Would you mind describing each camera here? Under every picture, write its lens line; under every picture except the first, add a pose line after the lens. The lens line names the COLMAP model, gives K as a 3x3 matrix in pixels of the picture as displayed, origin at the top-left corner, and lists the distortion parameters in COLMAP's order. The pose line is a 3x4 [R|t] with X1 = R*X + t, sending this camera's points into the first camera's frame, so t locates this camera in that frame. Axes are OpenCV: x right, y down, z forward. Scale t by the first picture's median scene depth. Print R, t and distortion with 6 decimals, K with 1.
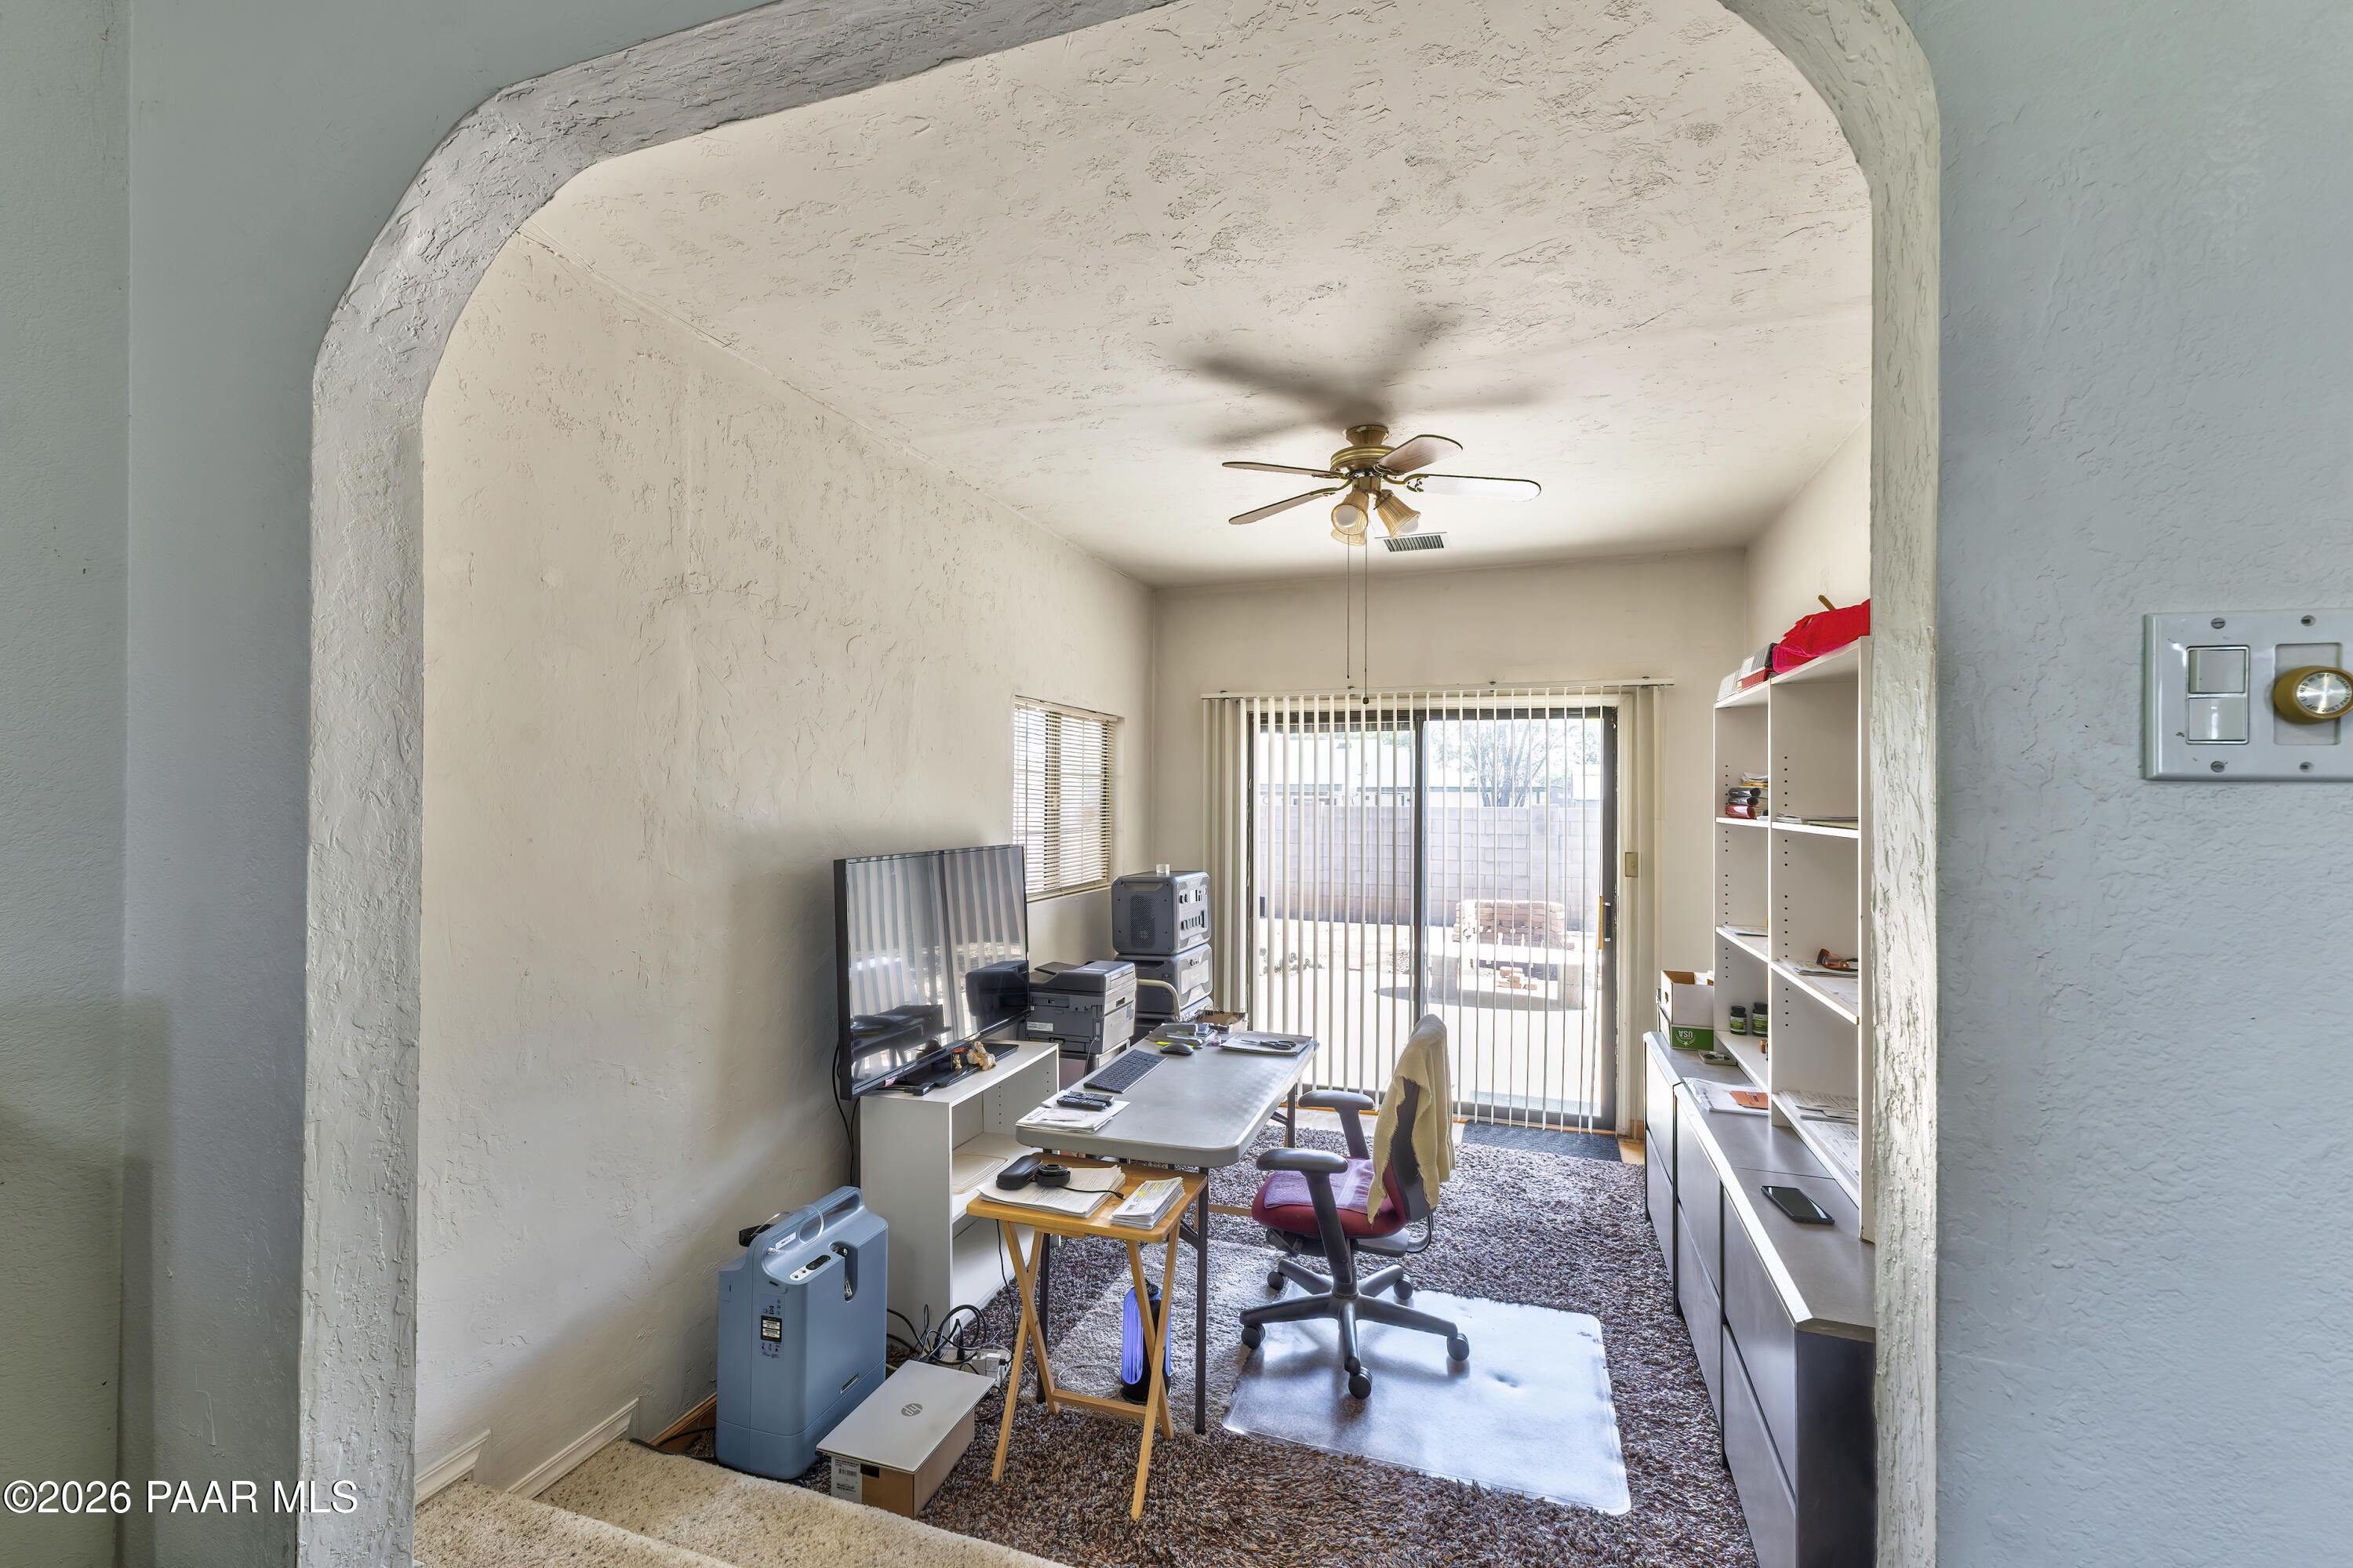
lens RADIAL K [[992.3, 0, 1174.6], [0, 992.3, 798.7], [0, 0, 1]] dist [0.006441, -0.000373]
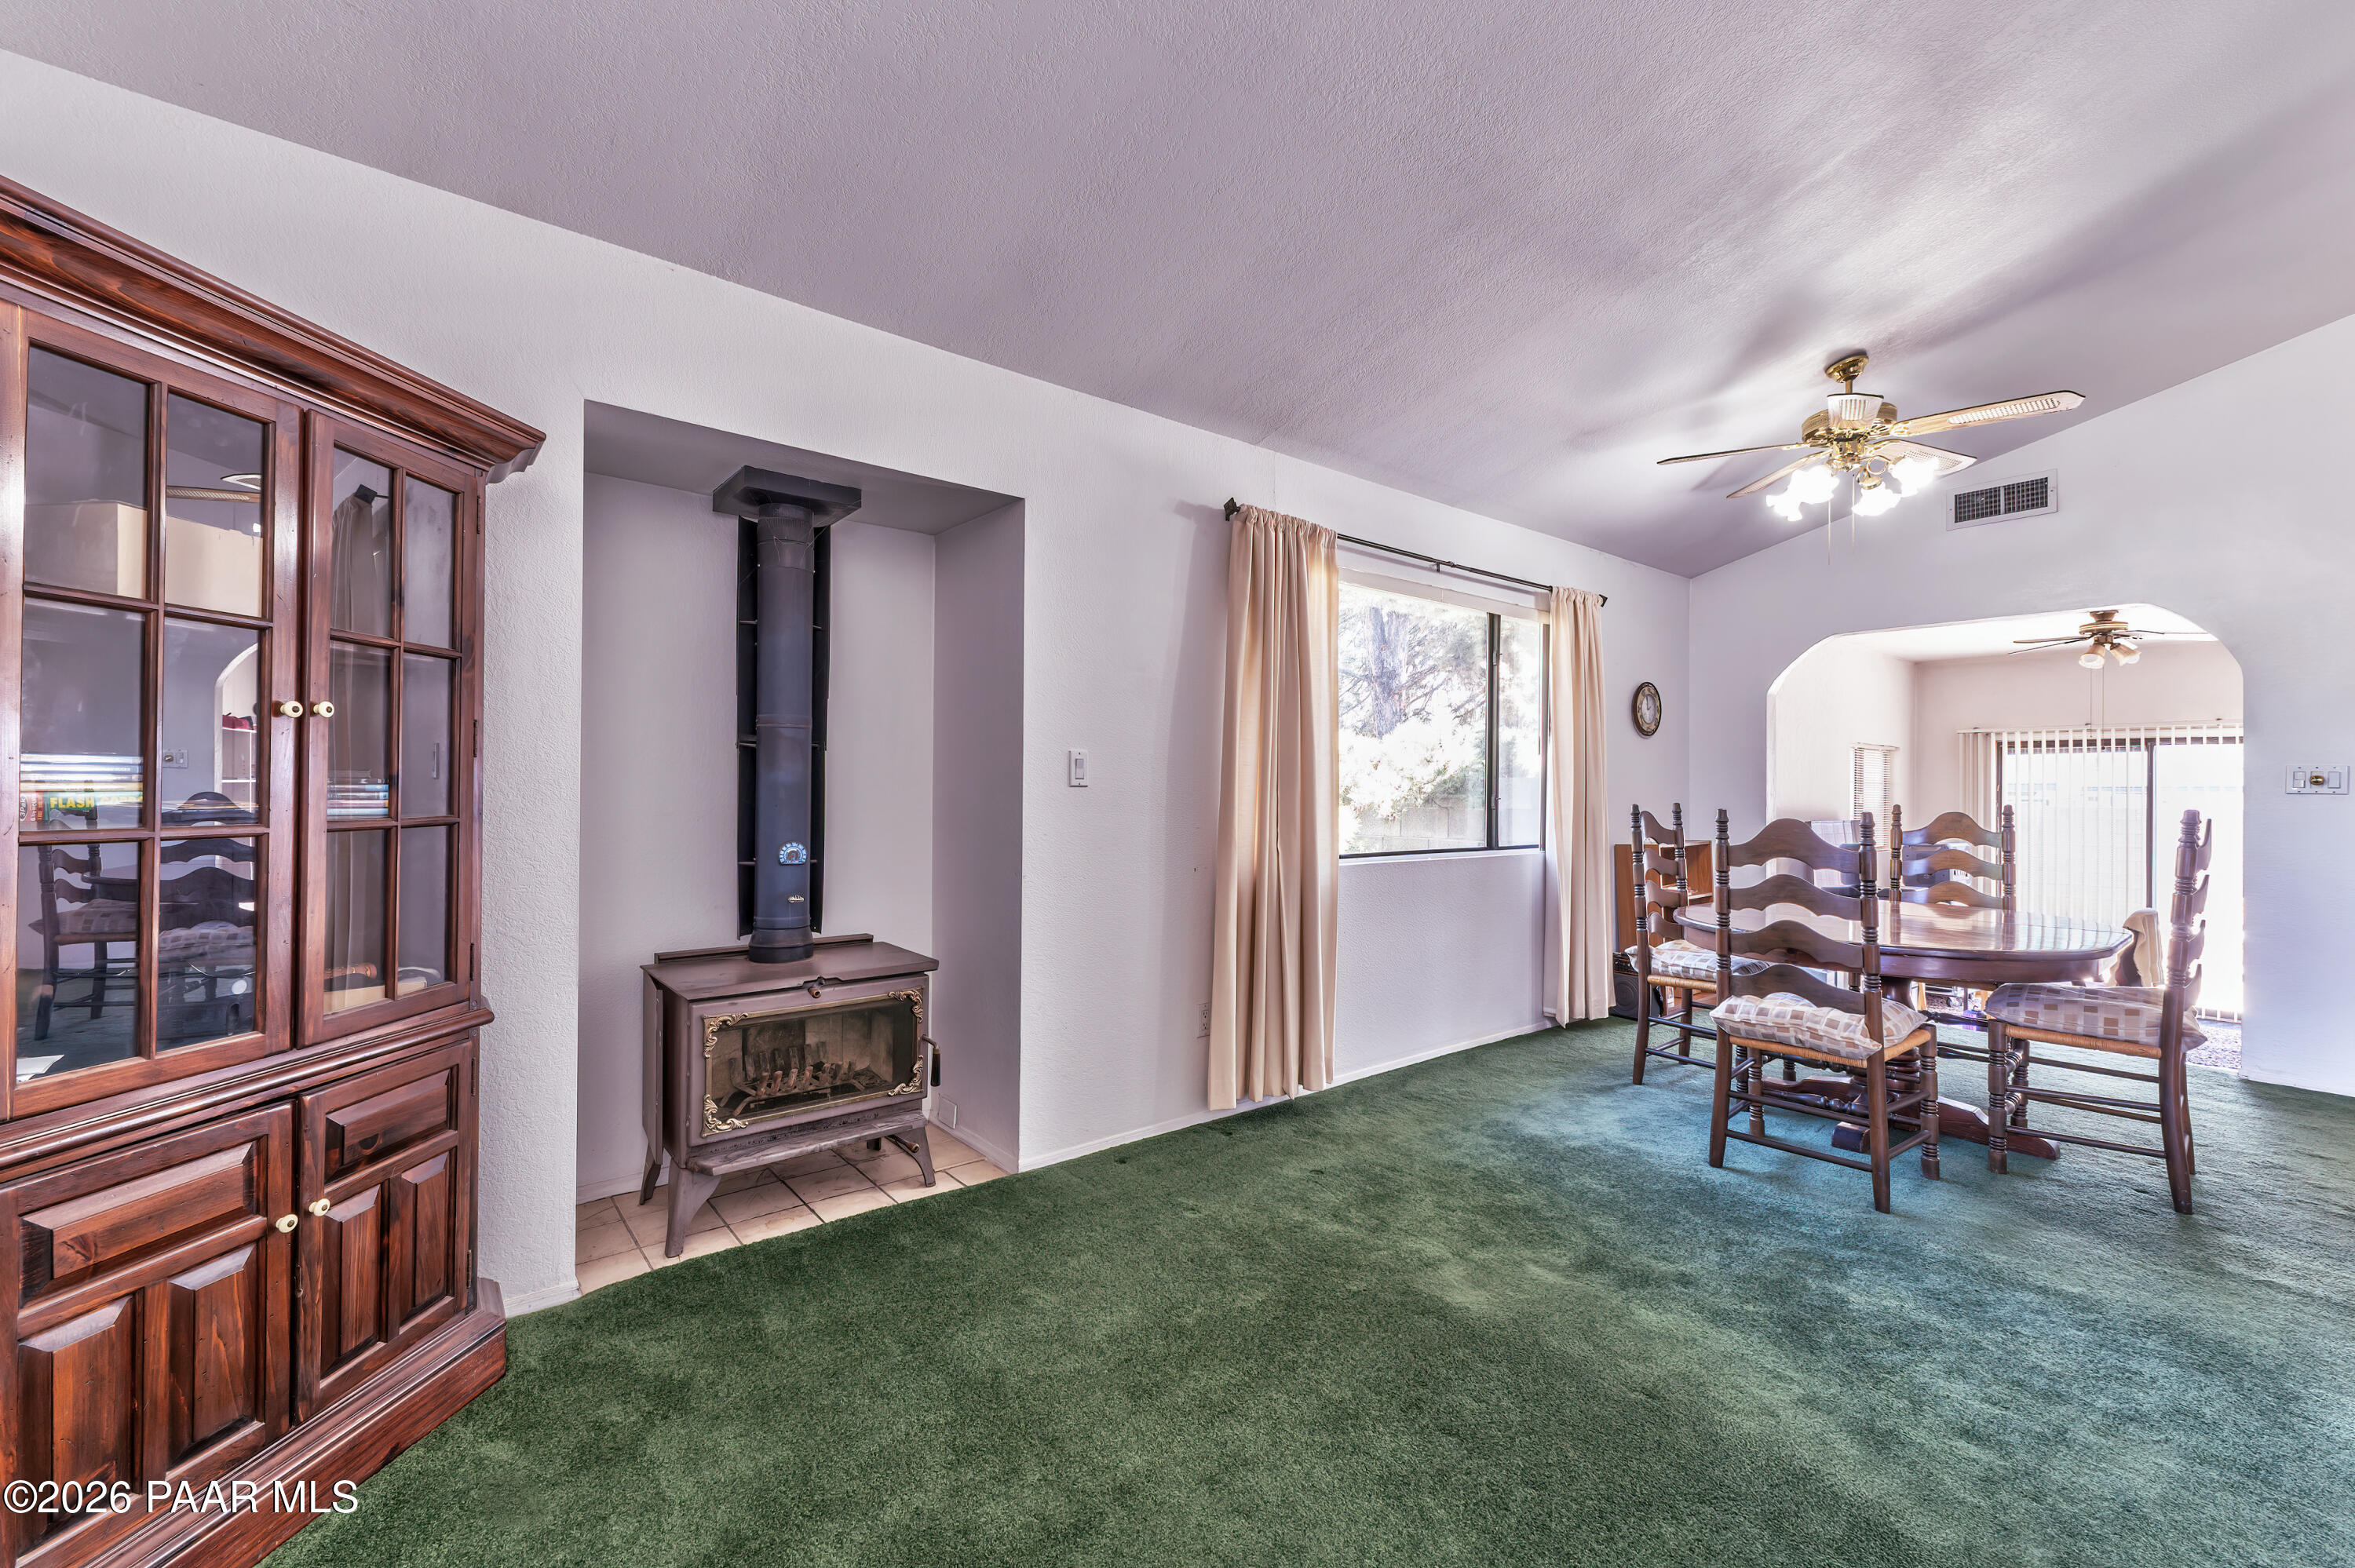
lens RADIAL K [[992.9, 0, 1179.1], [0, 992.9, 794.8], [0, 0, 1]] dist [0.006441, -0.000373]
pose [[0.851800, 0.000116, -0.523867, -0.208877], [-0.002670, 0.999988, -0.004119, 0.005272], [0.523861, 0.004907, 0.851790, -1.038075]]
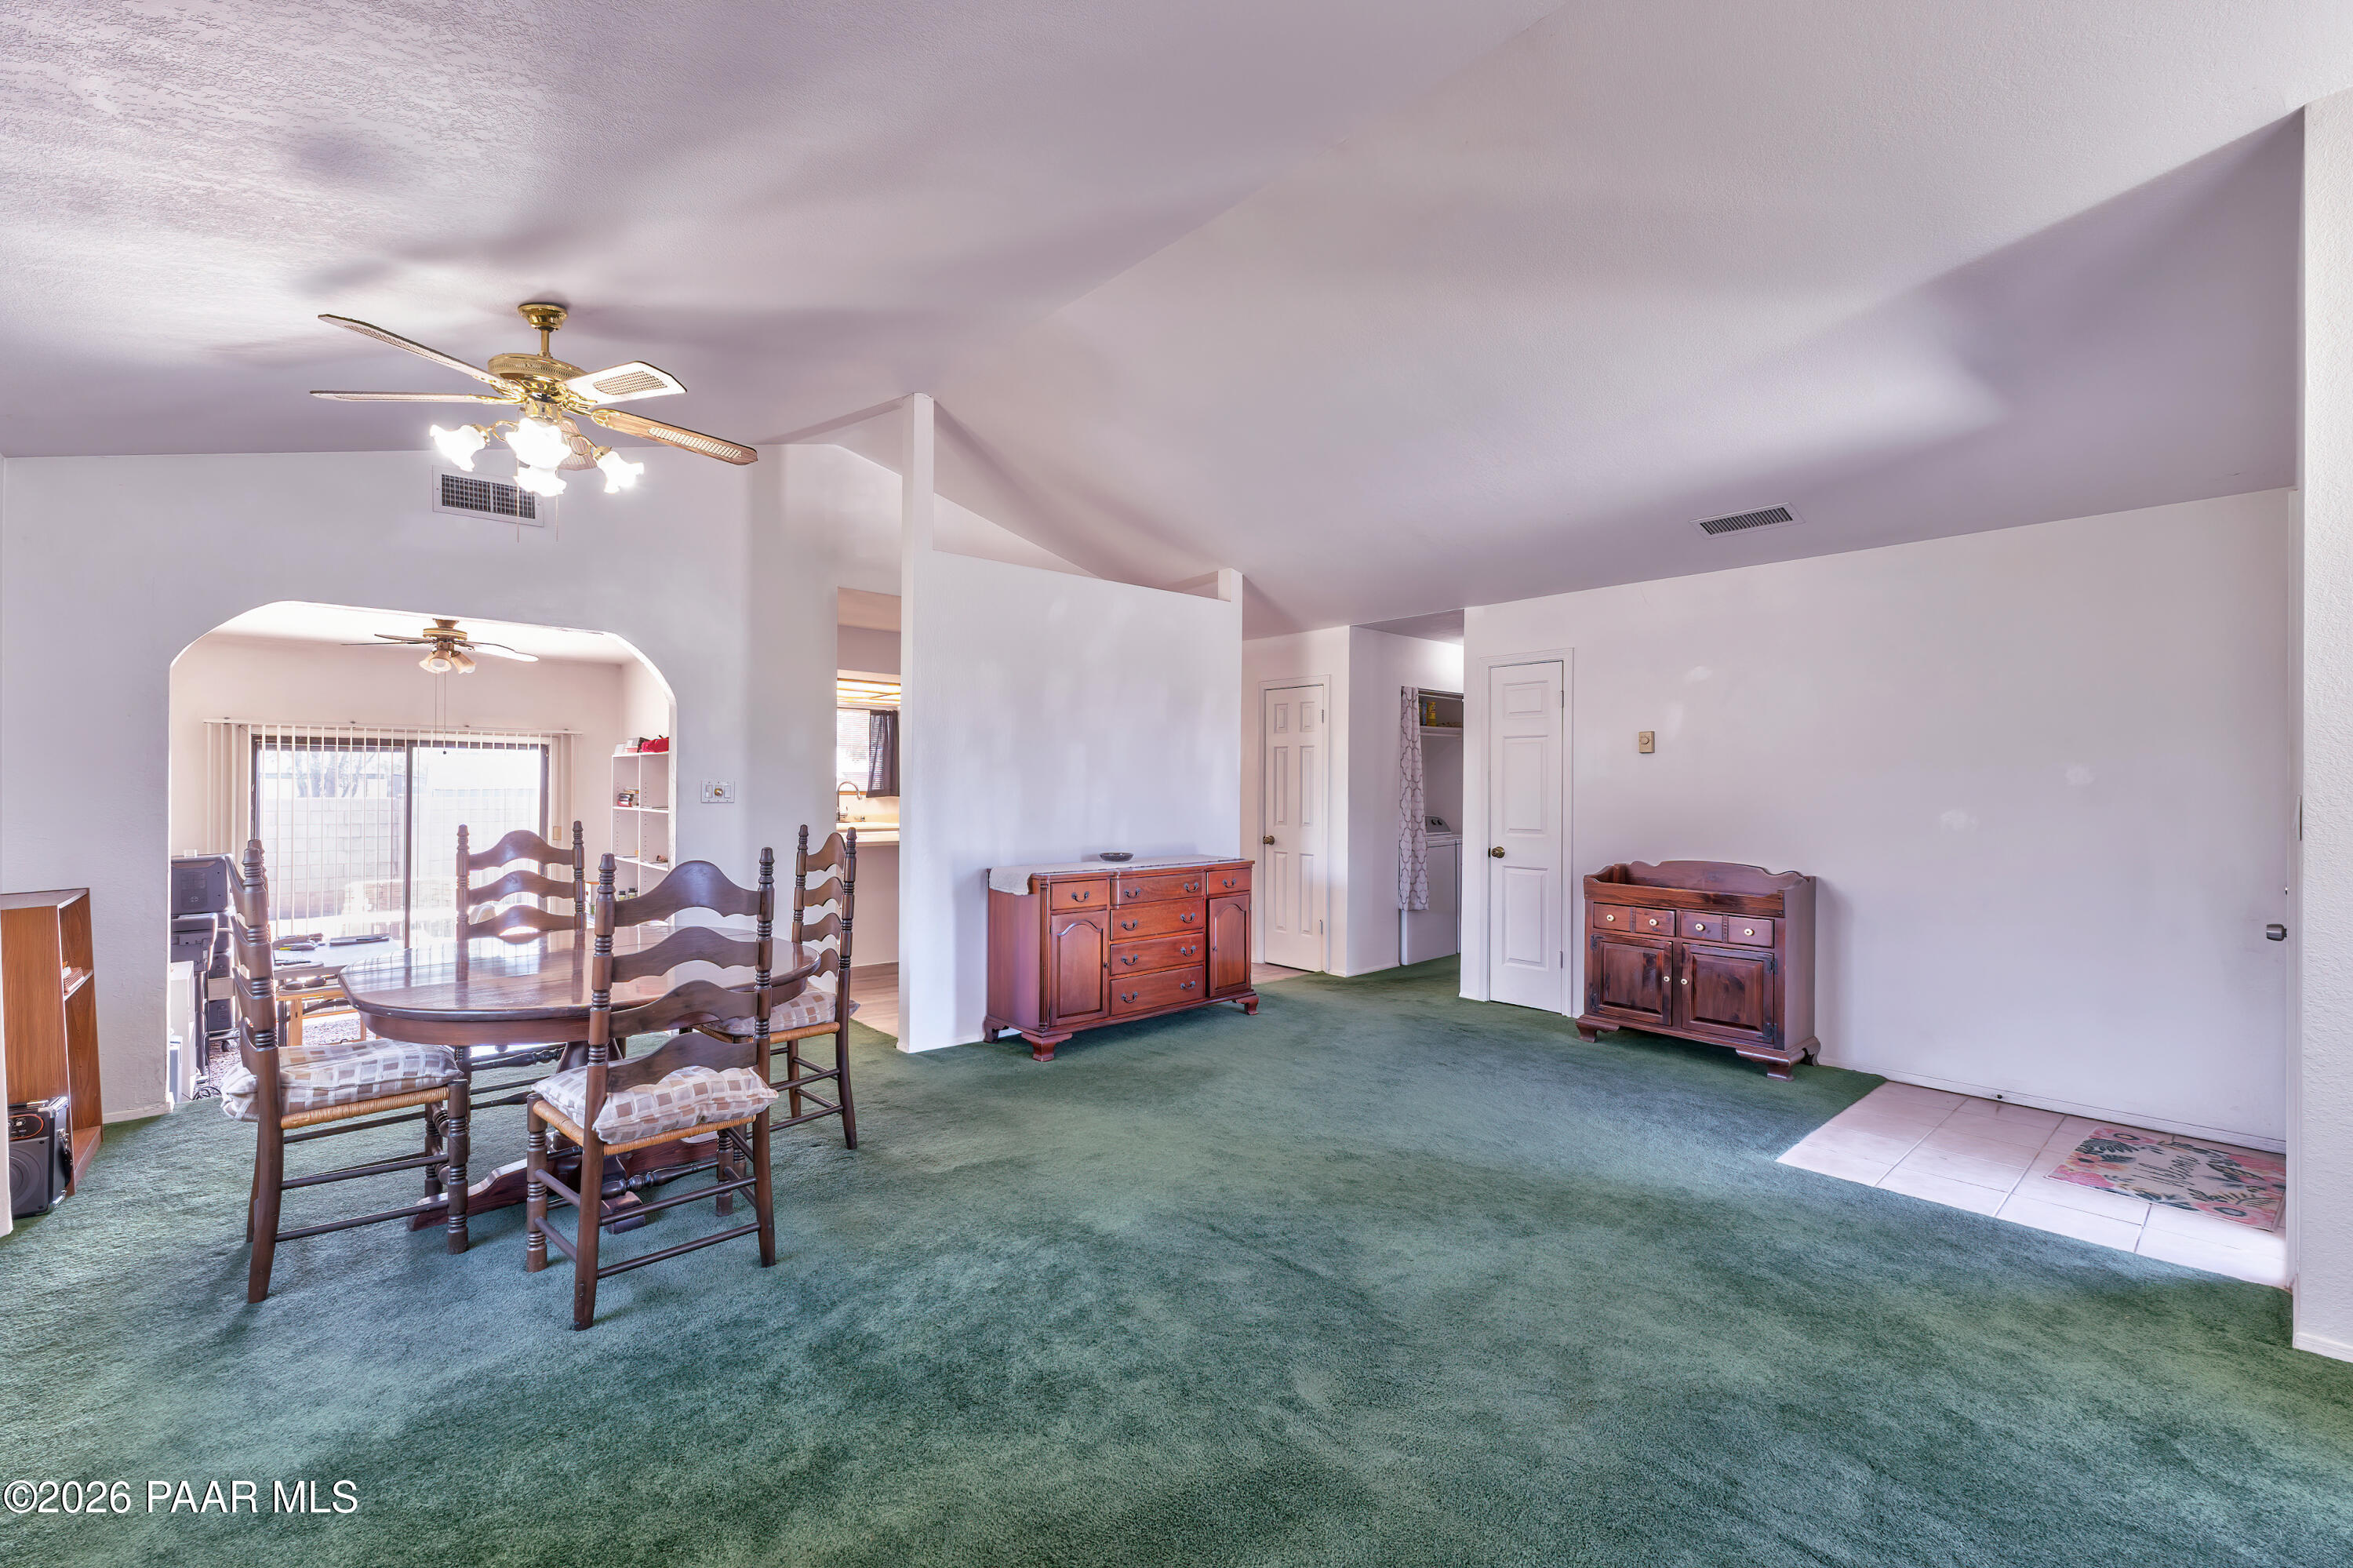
lens RADIAL K [[992.3, 0, 1168.1], [0, 992.3, 790.7], [0, 0, 1]] dist [0.006441, -0.000373]
pose [[0.495517, -0.011676, 0.868520, -0.523215], [0.003857, 0.999929, 0.011242, -0.023642], [-0.868590, -0.002221, 0.495527, -0.800226]]
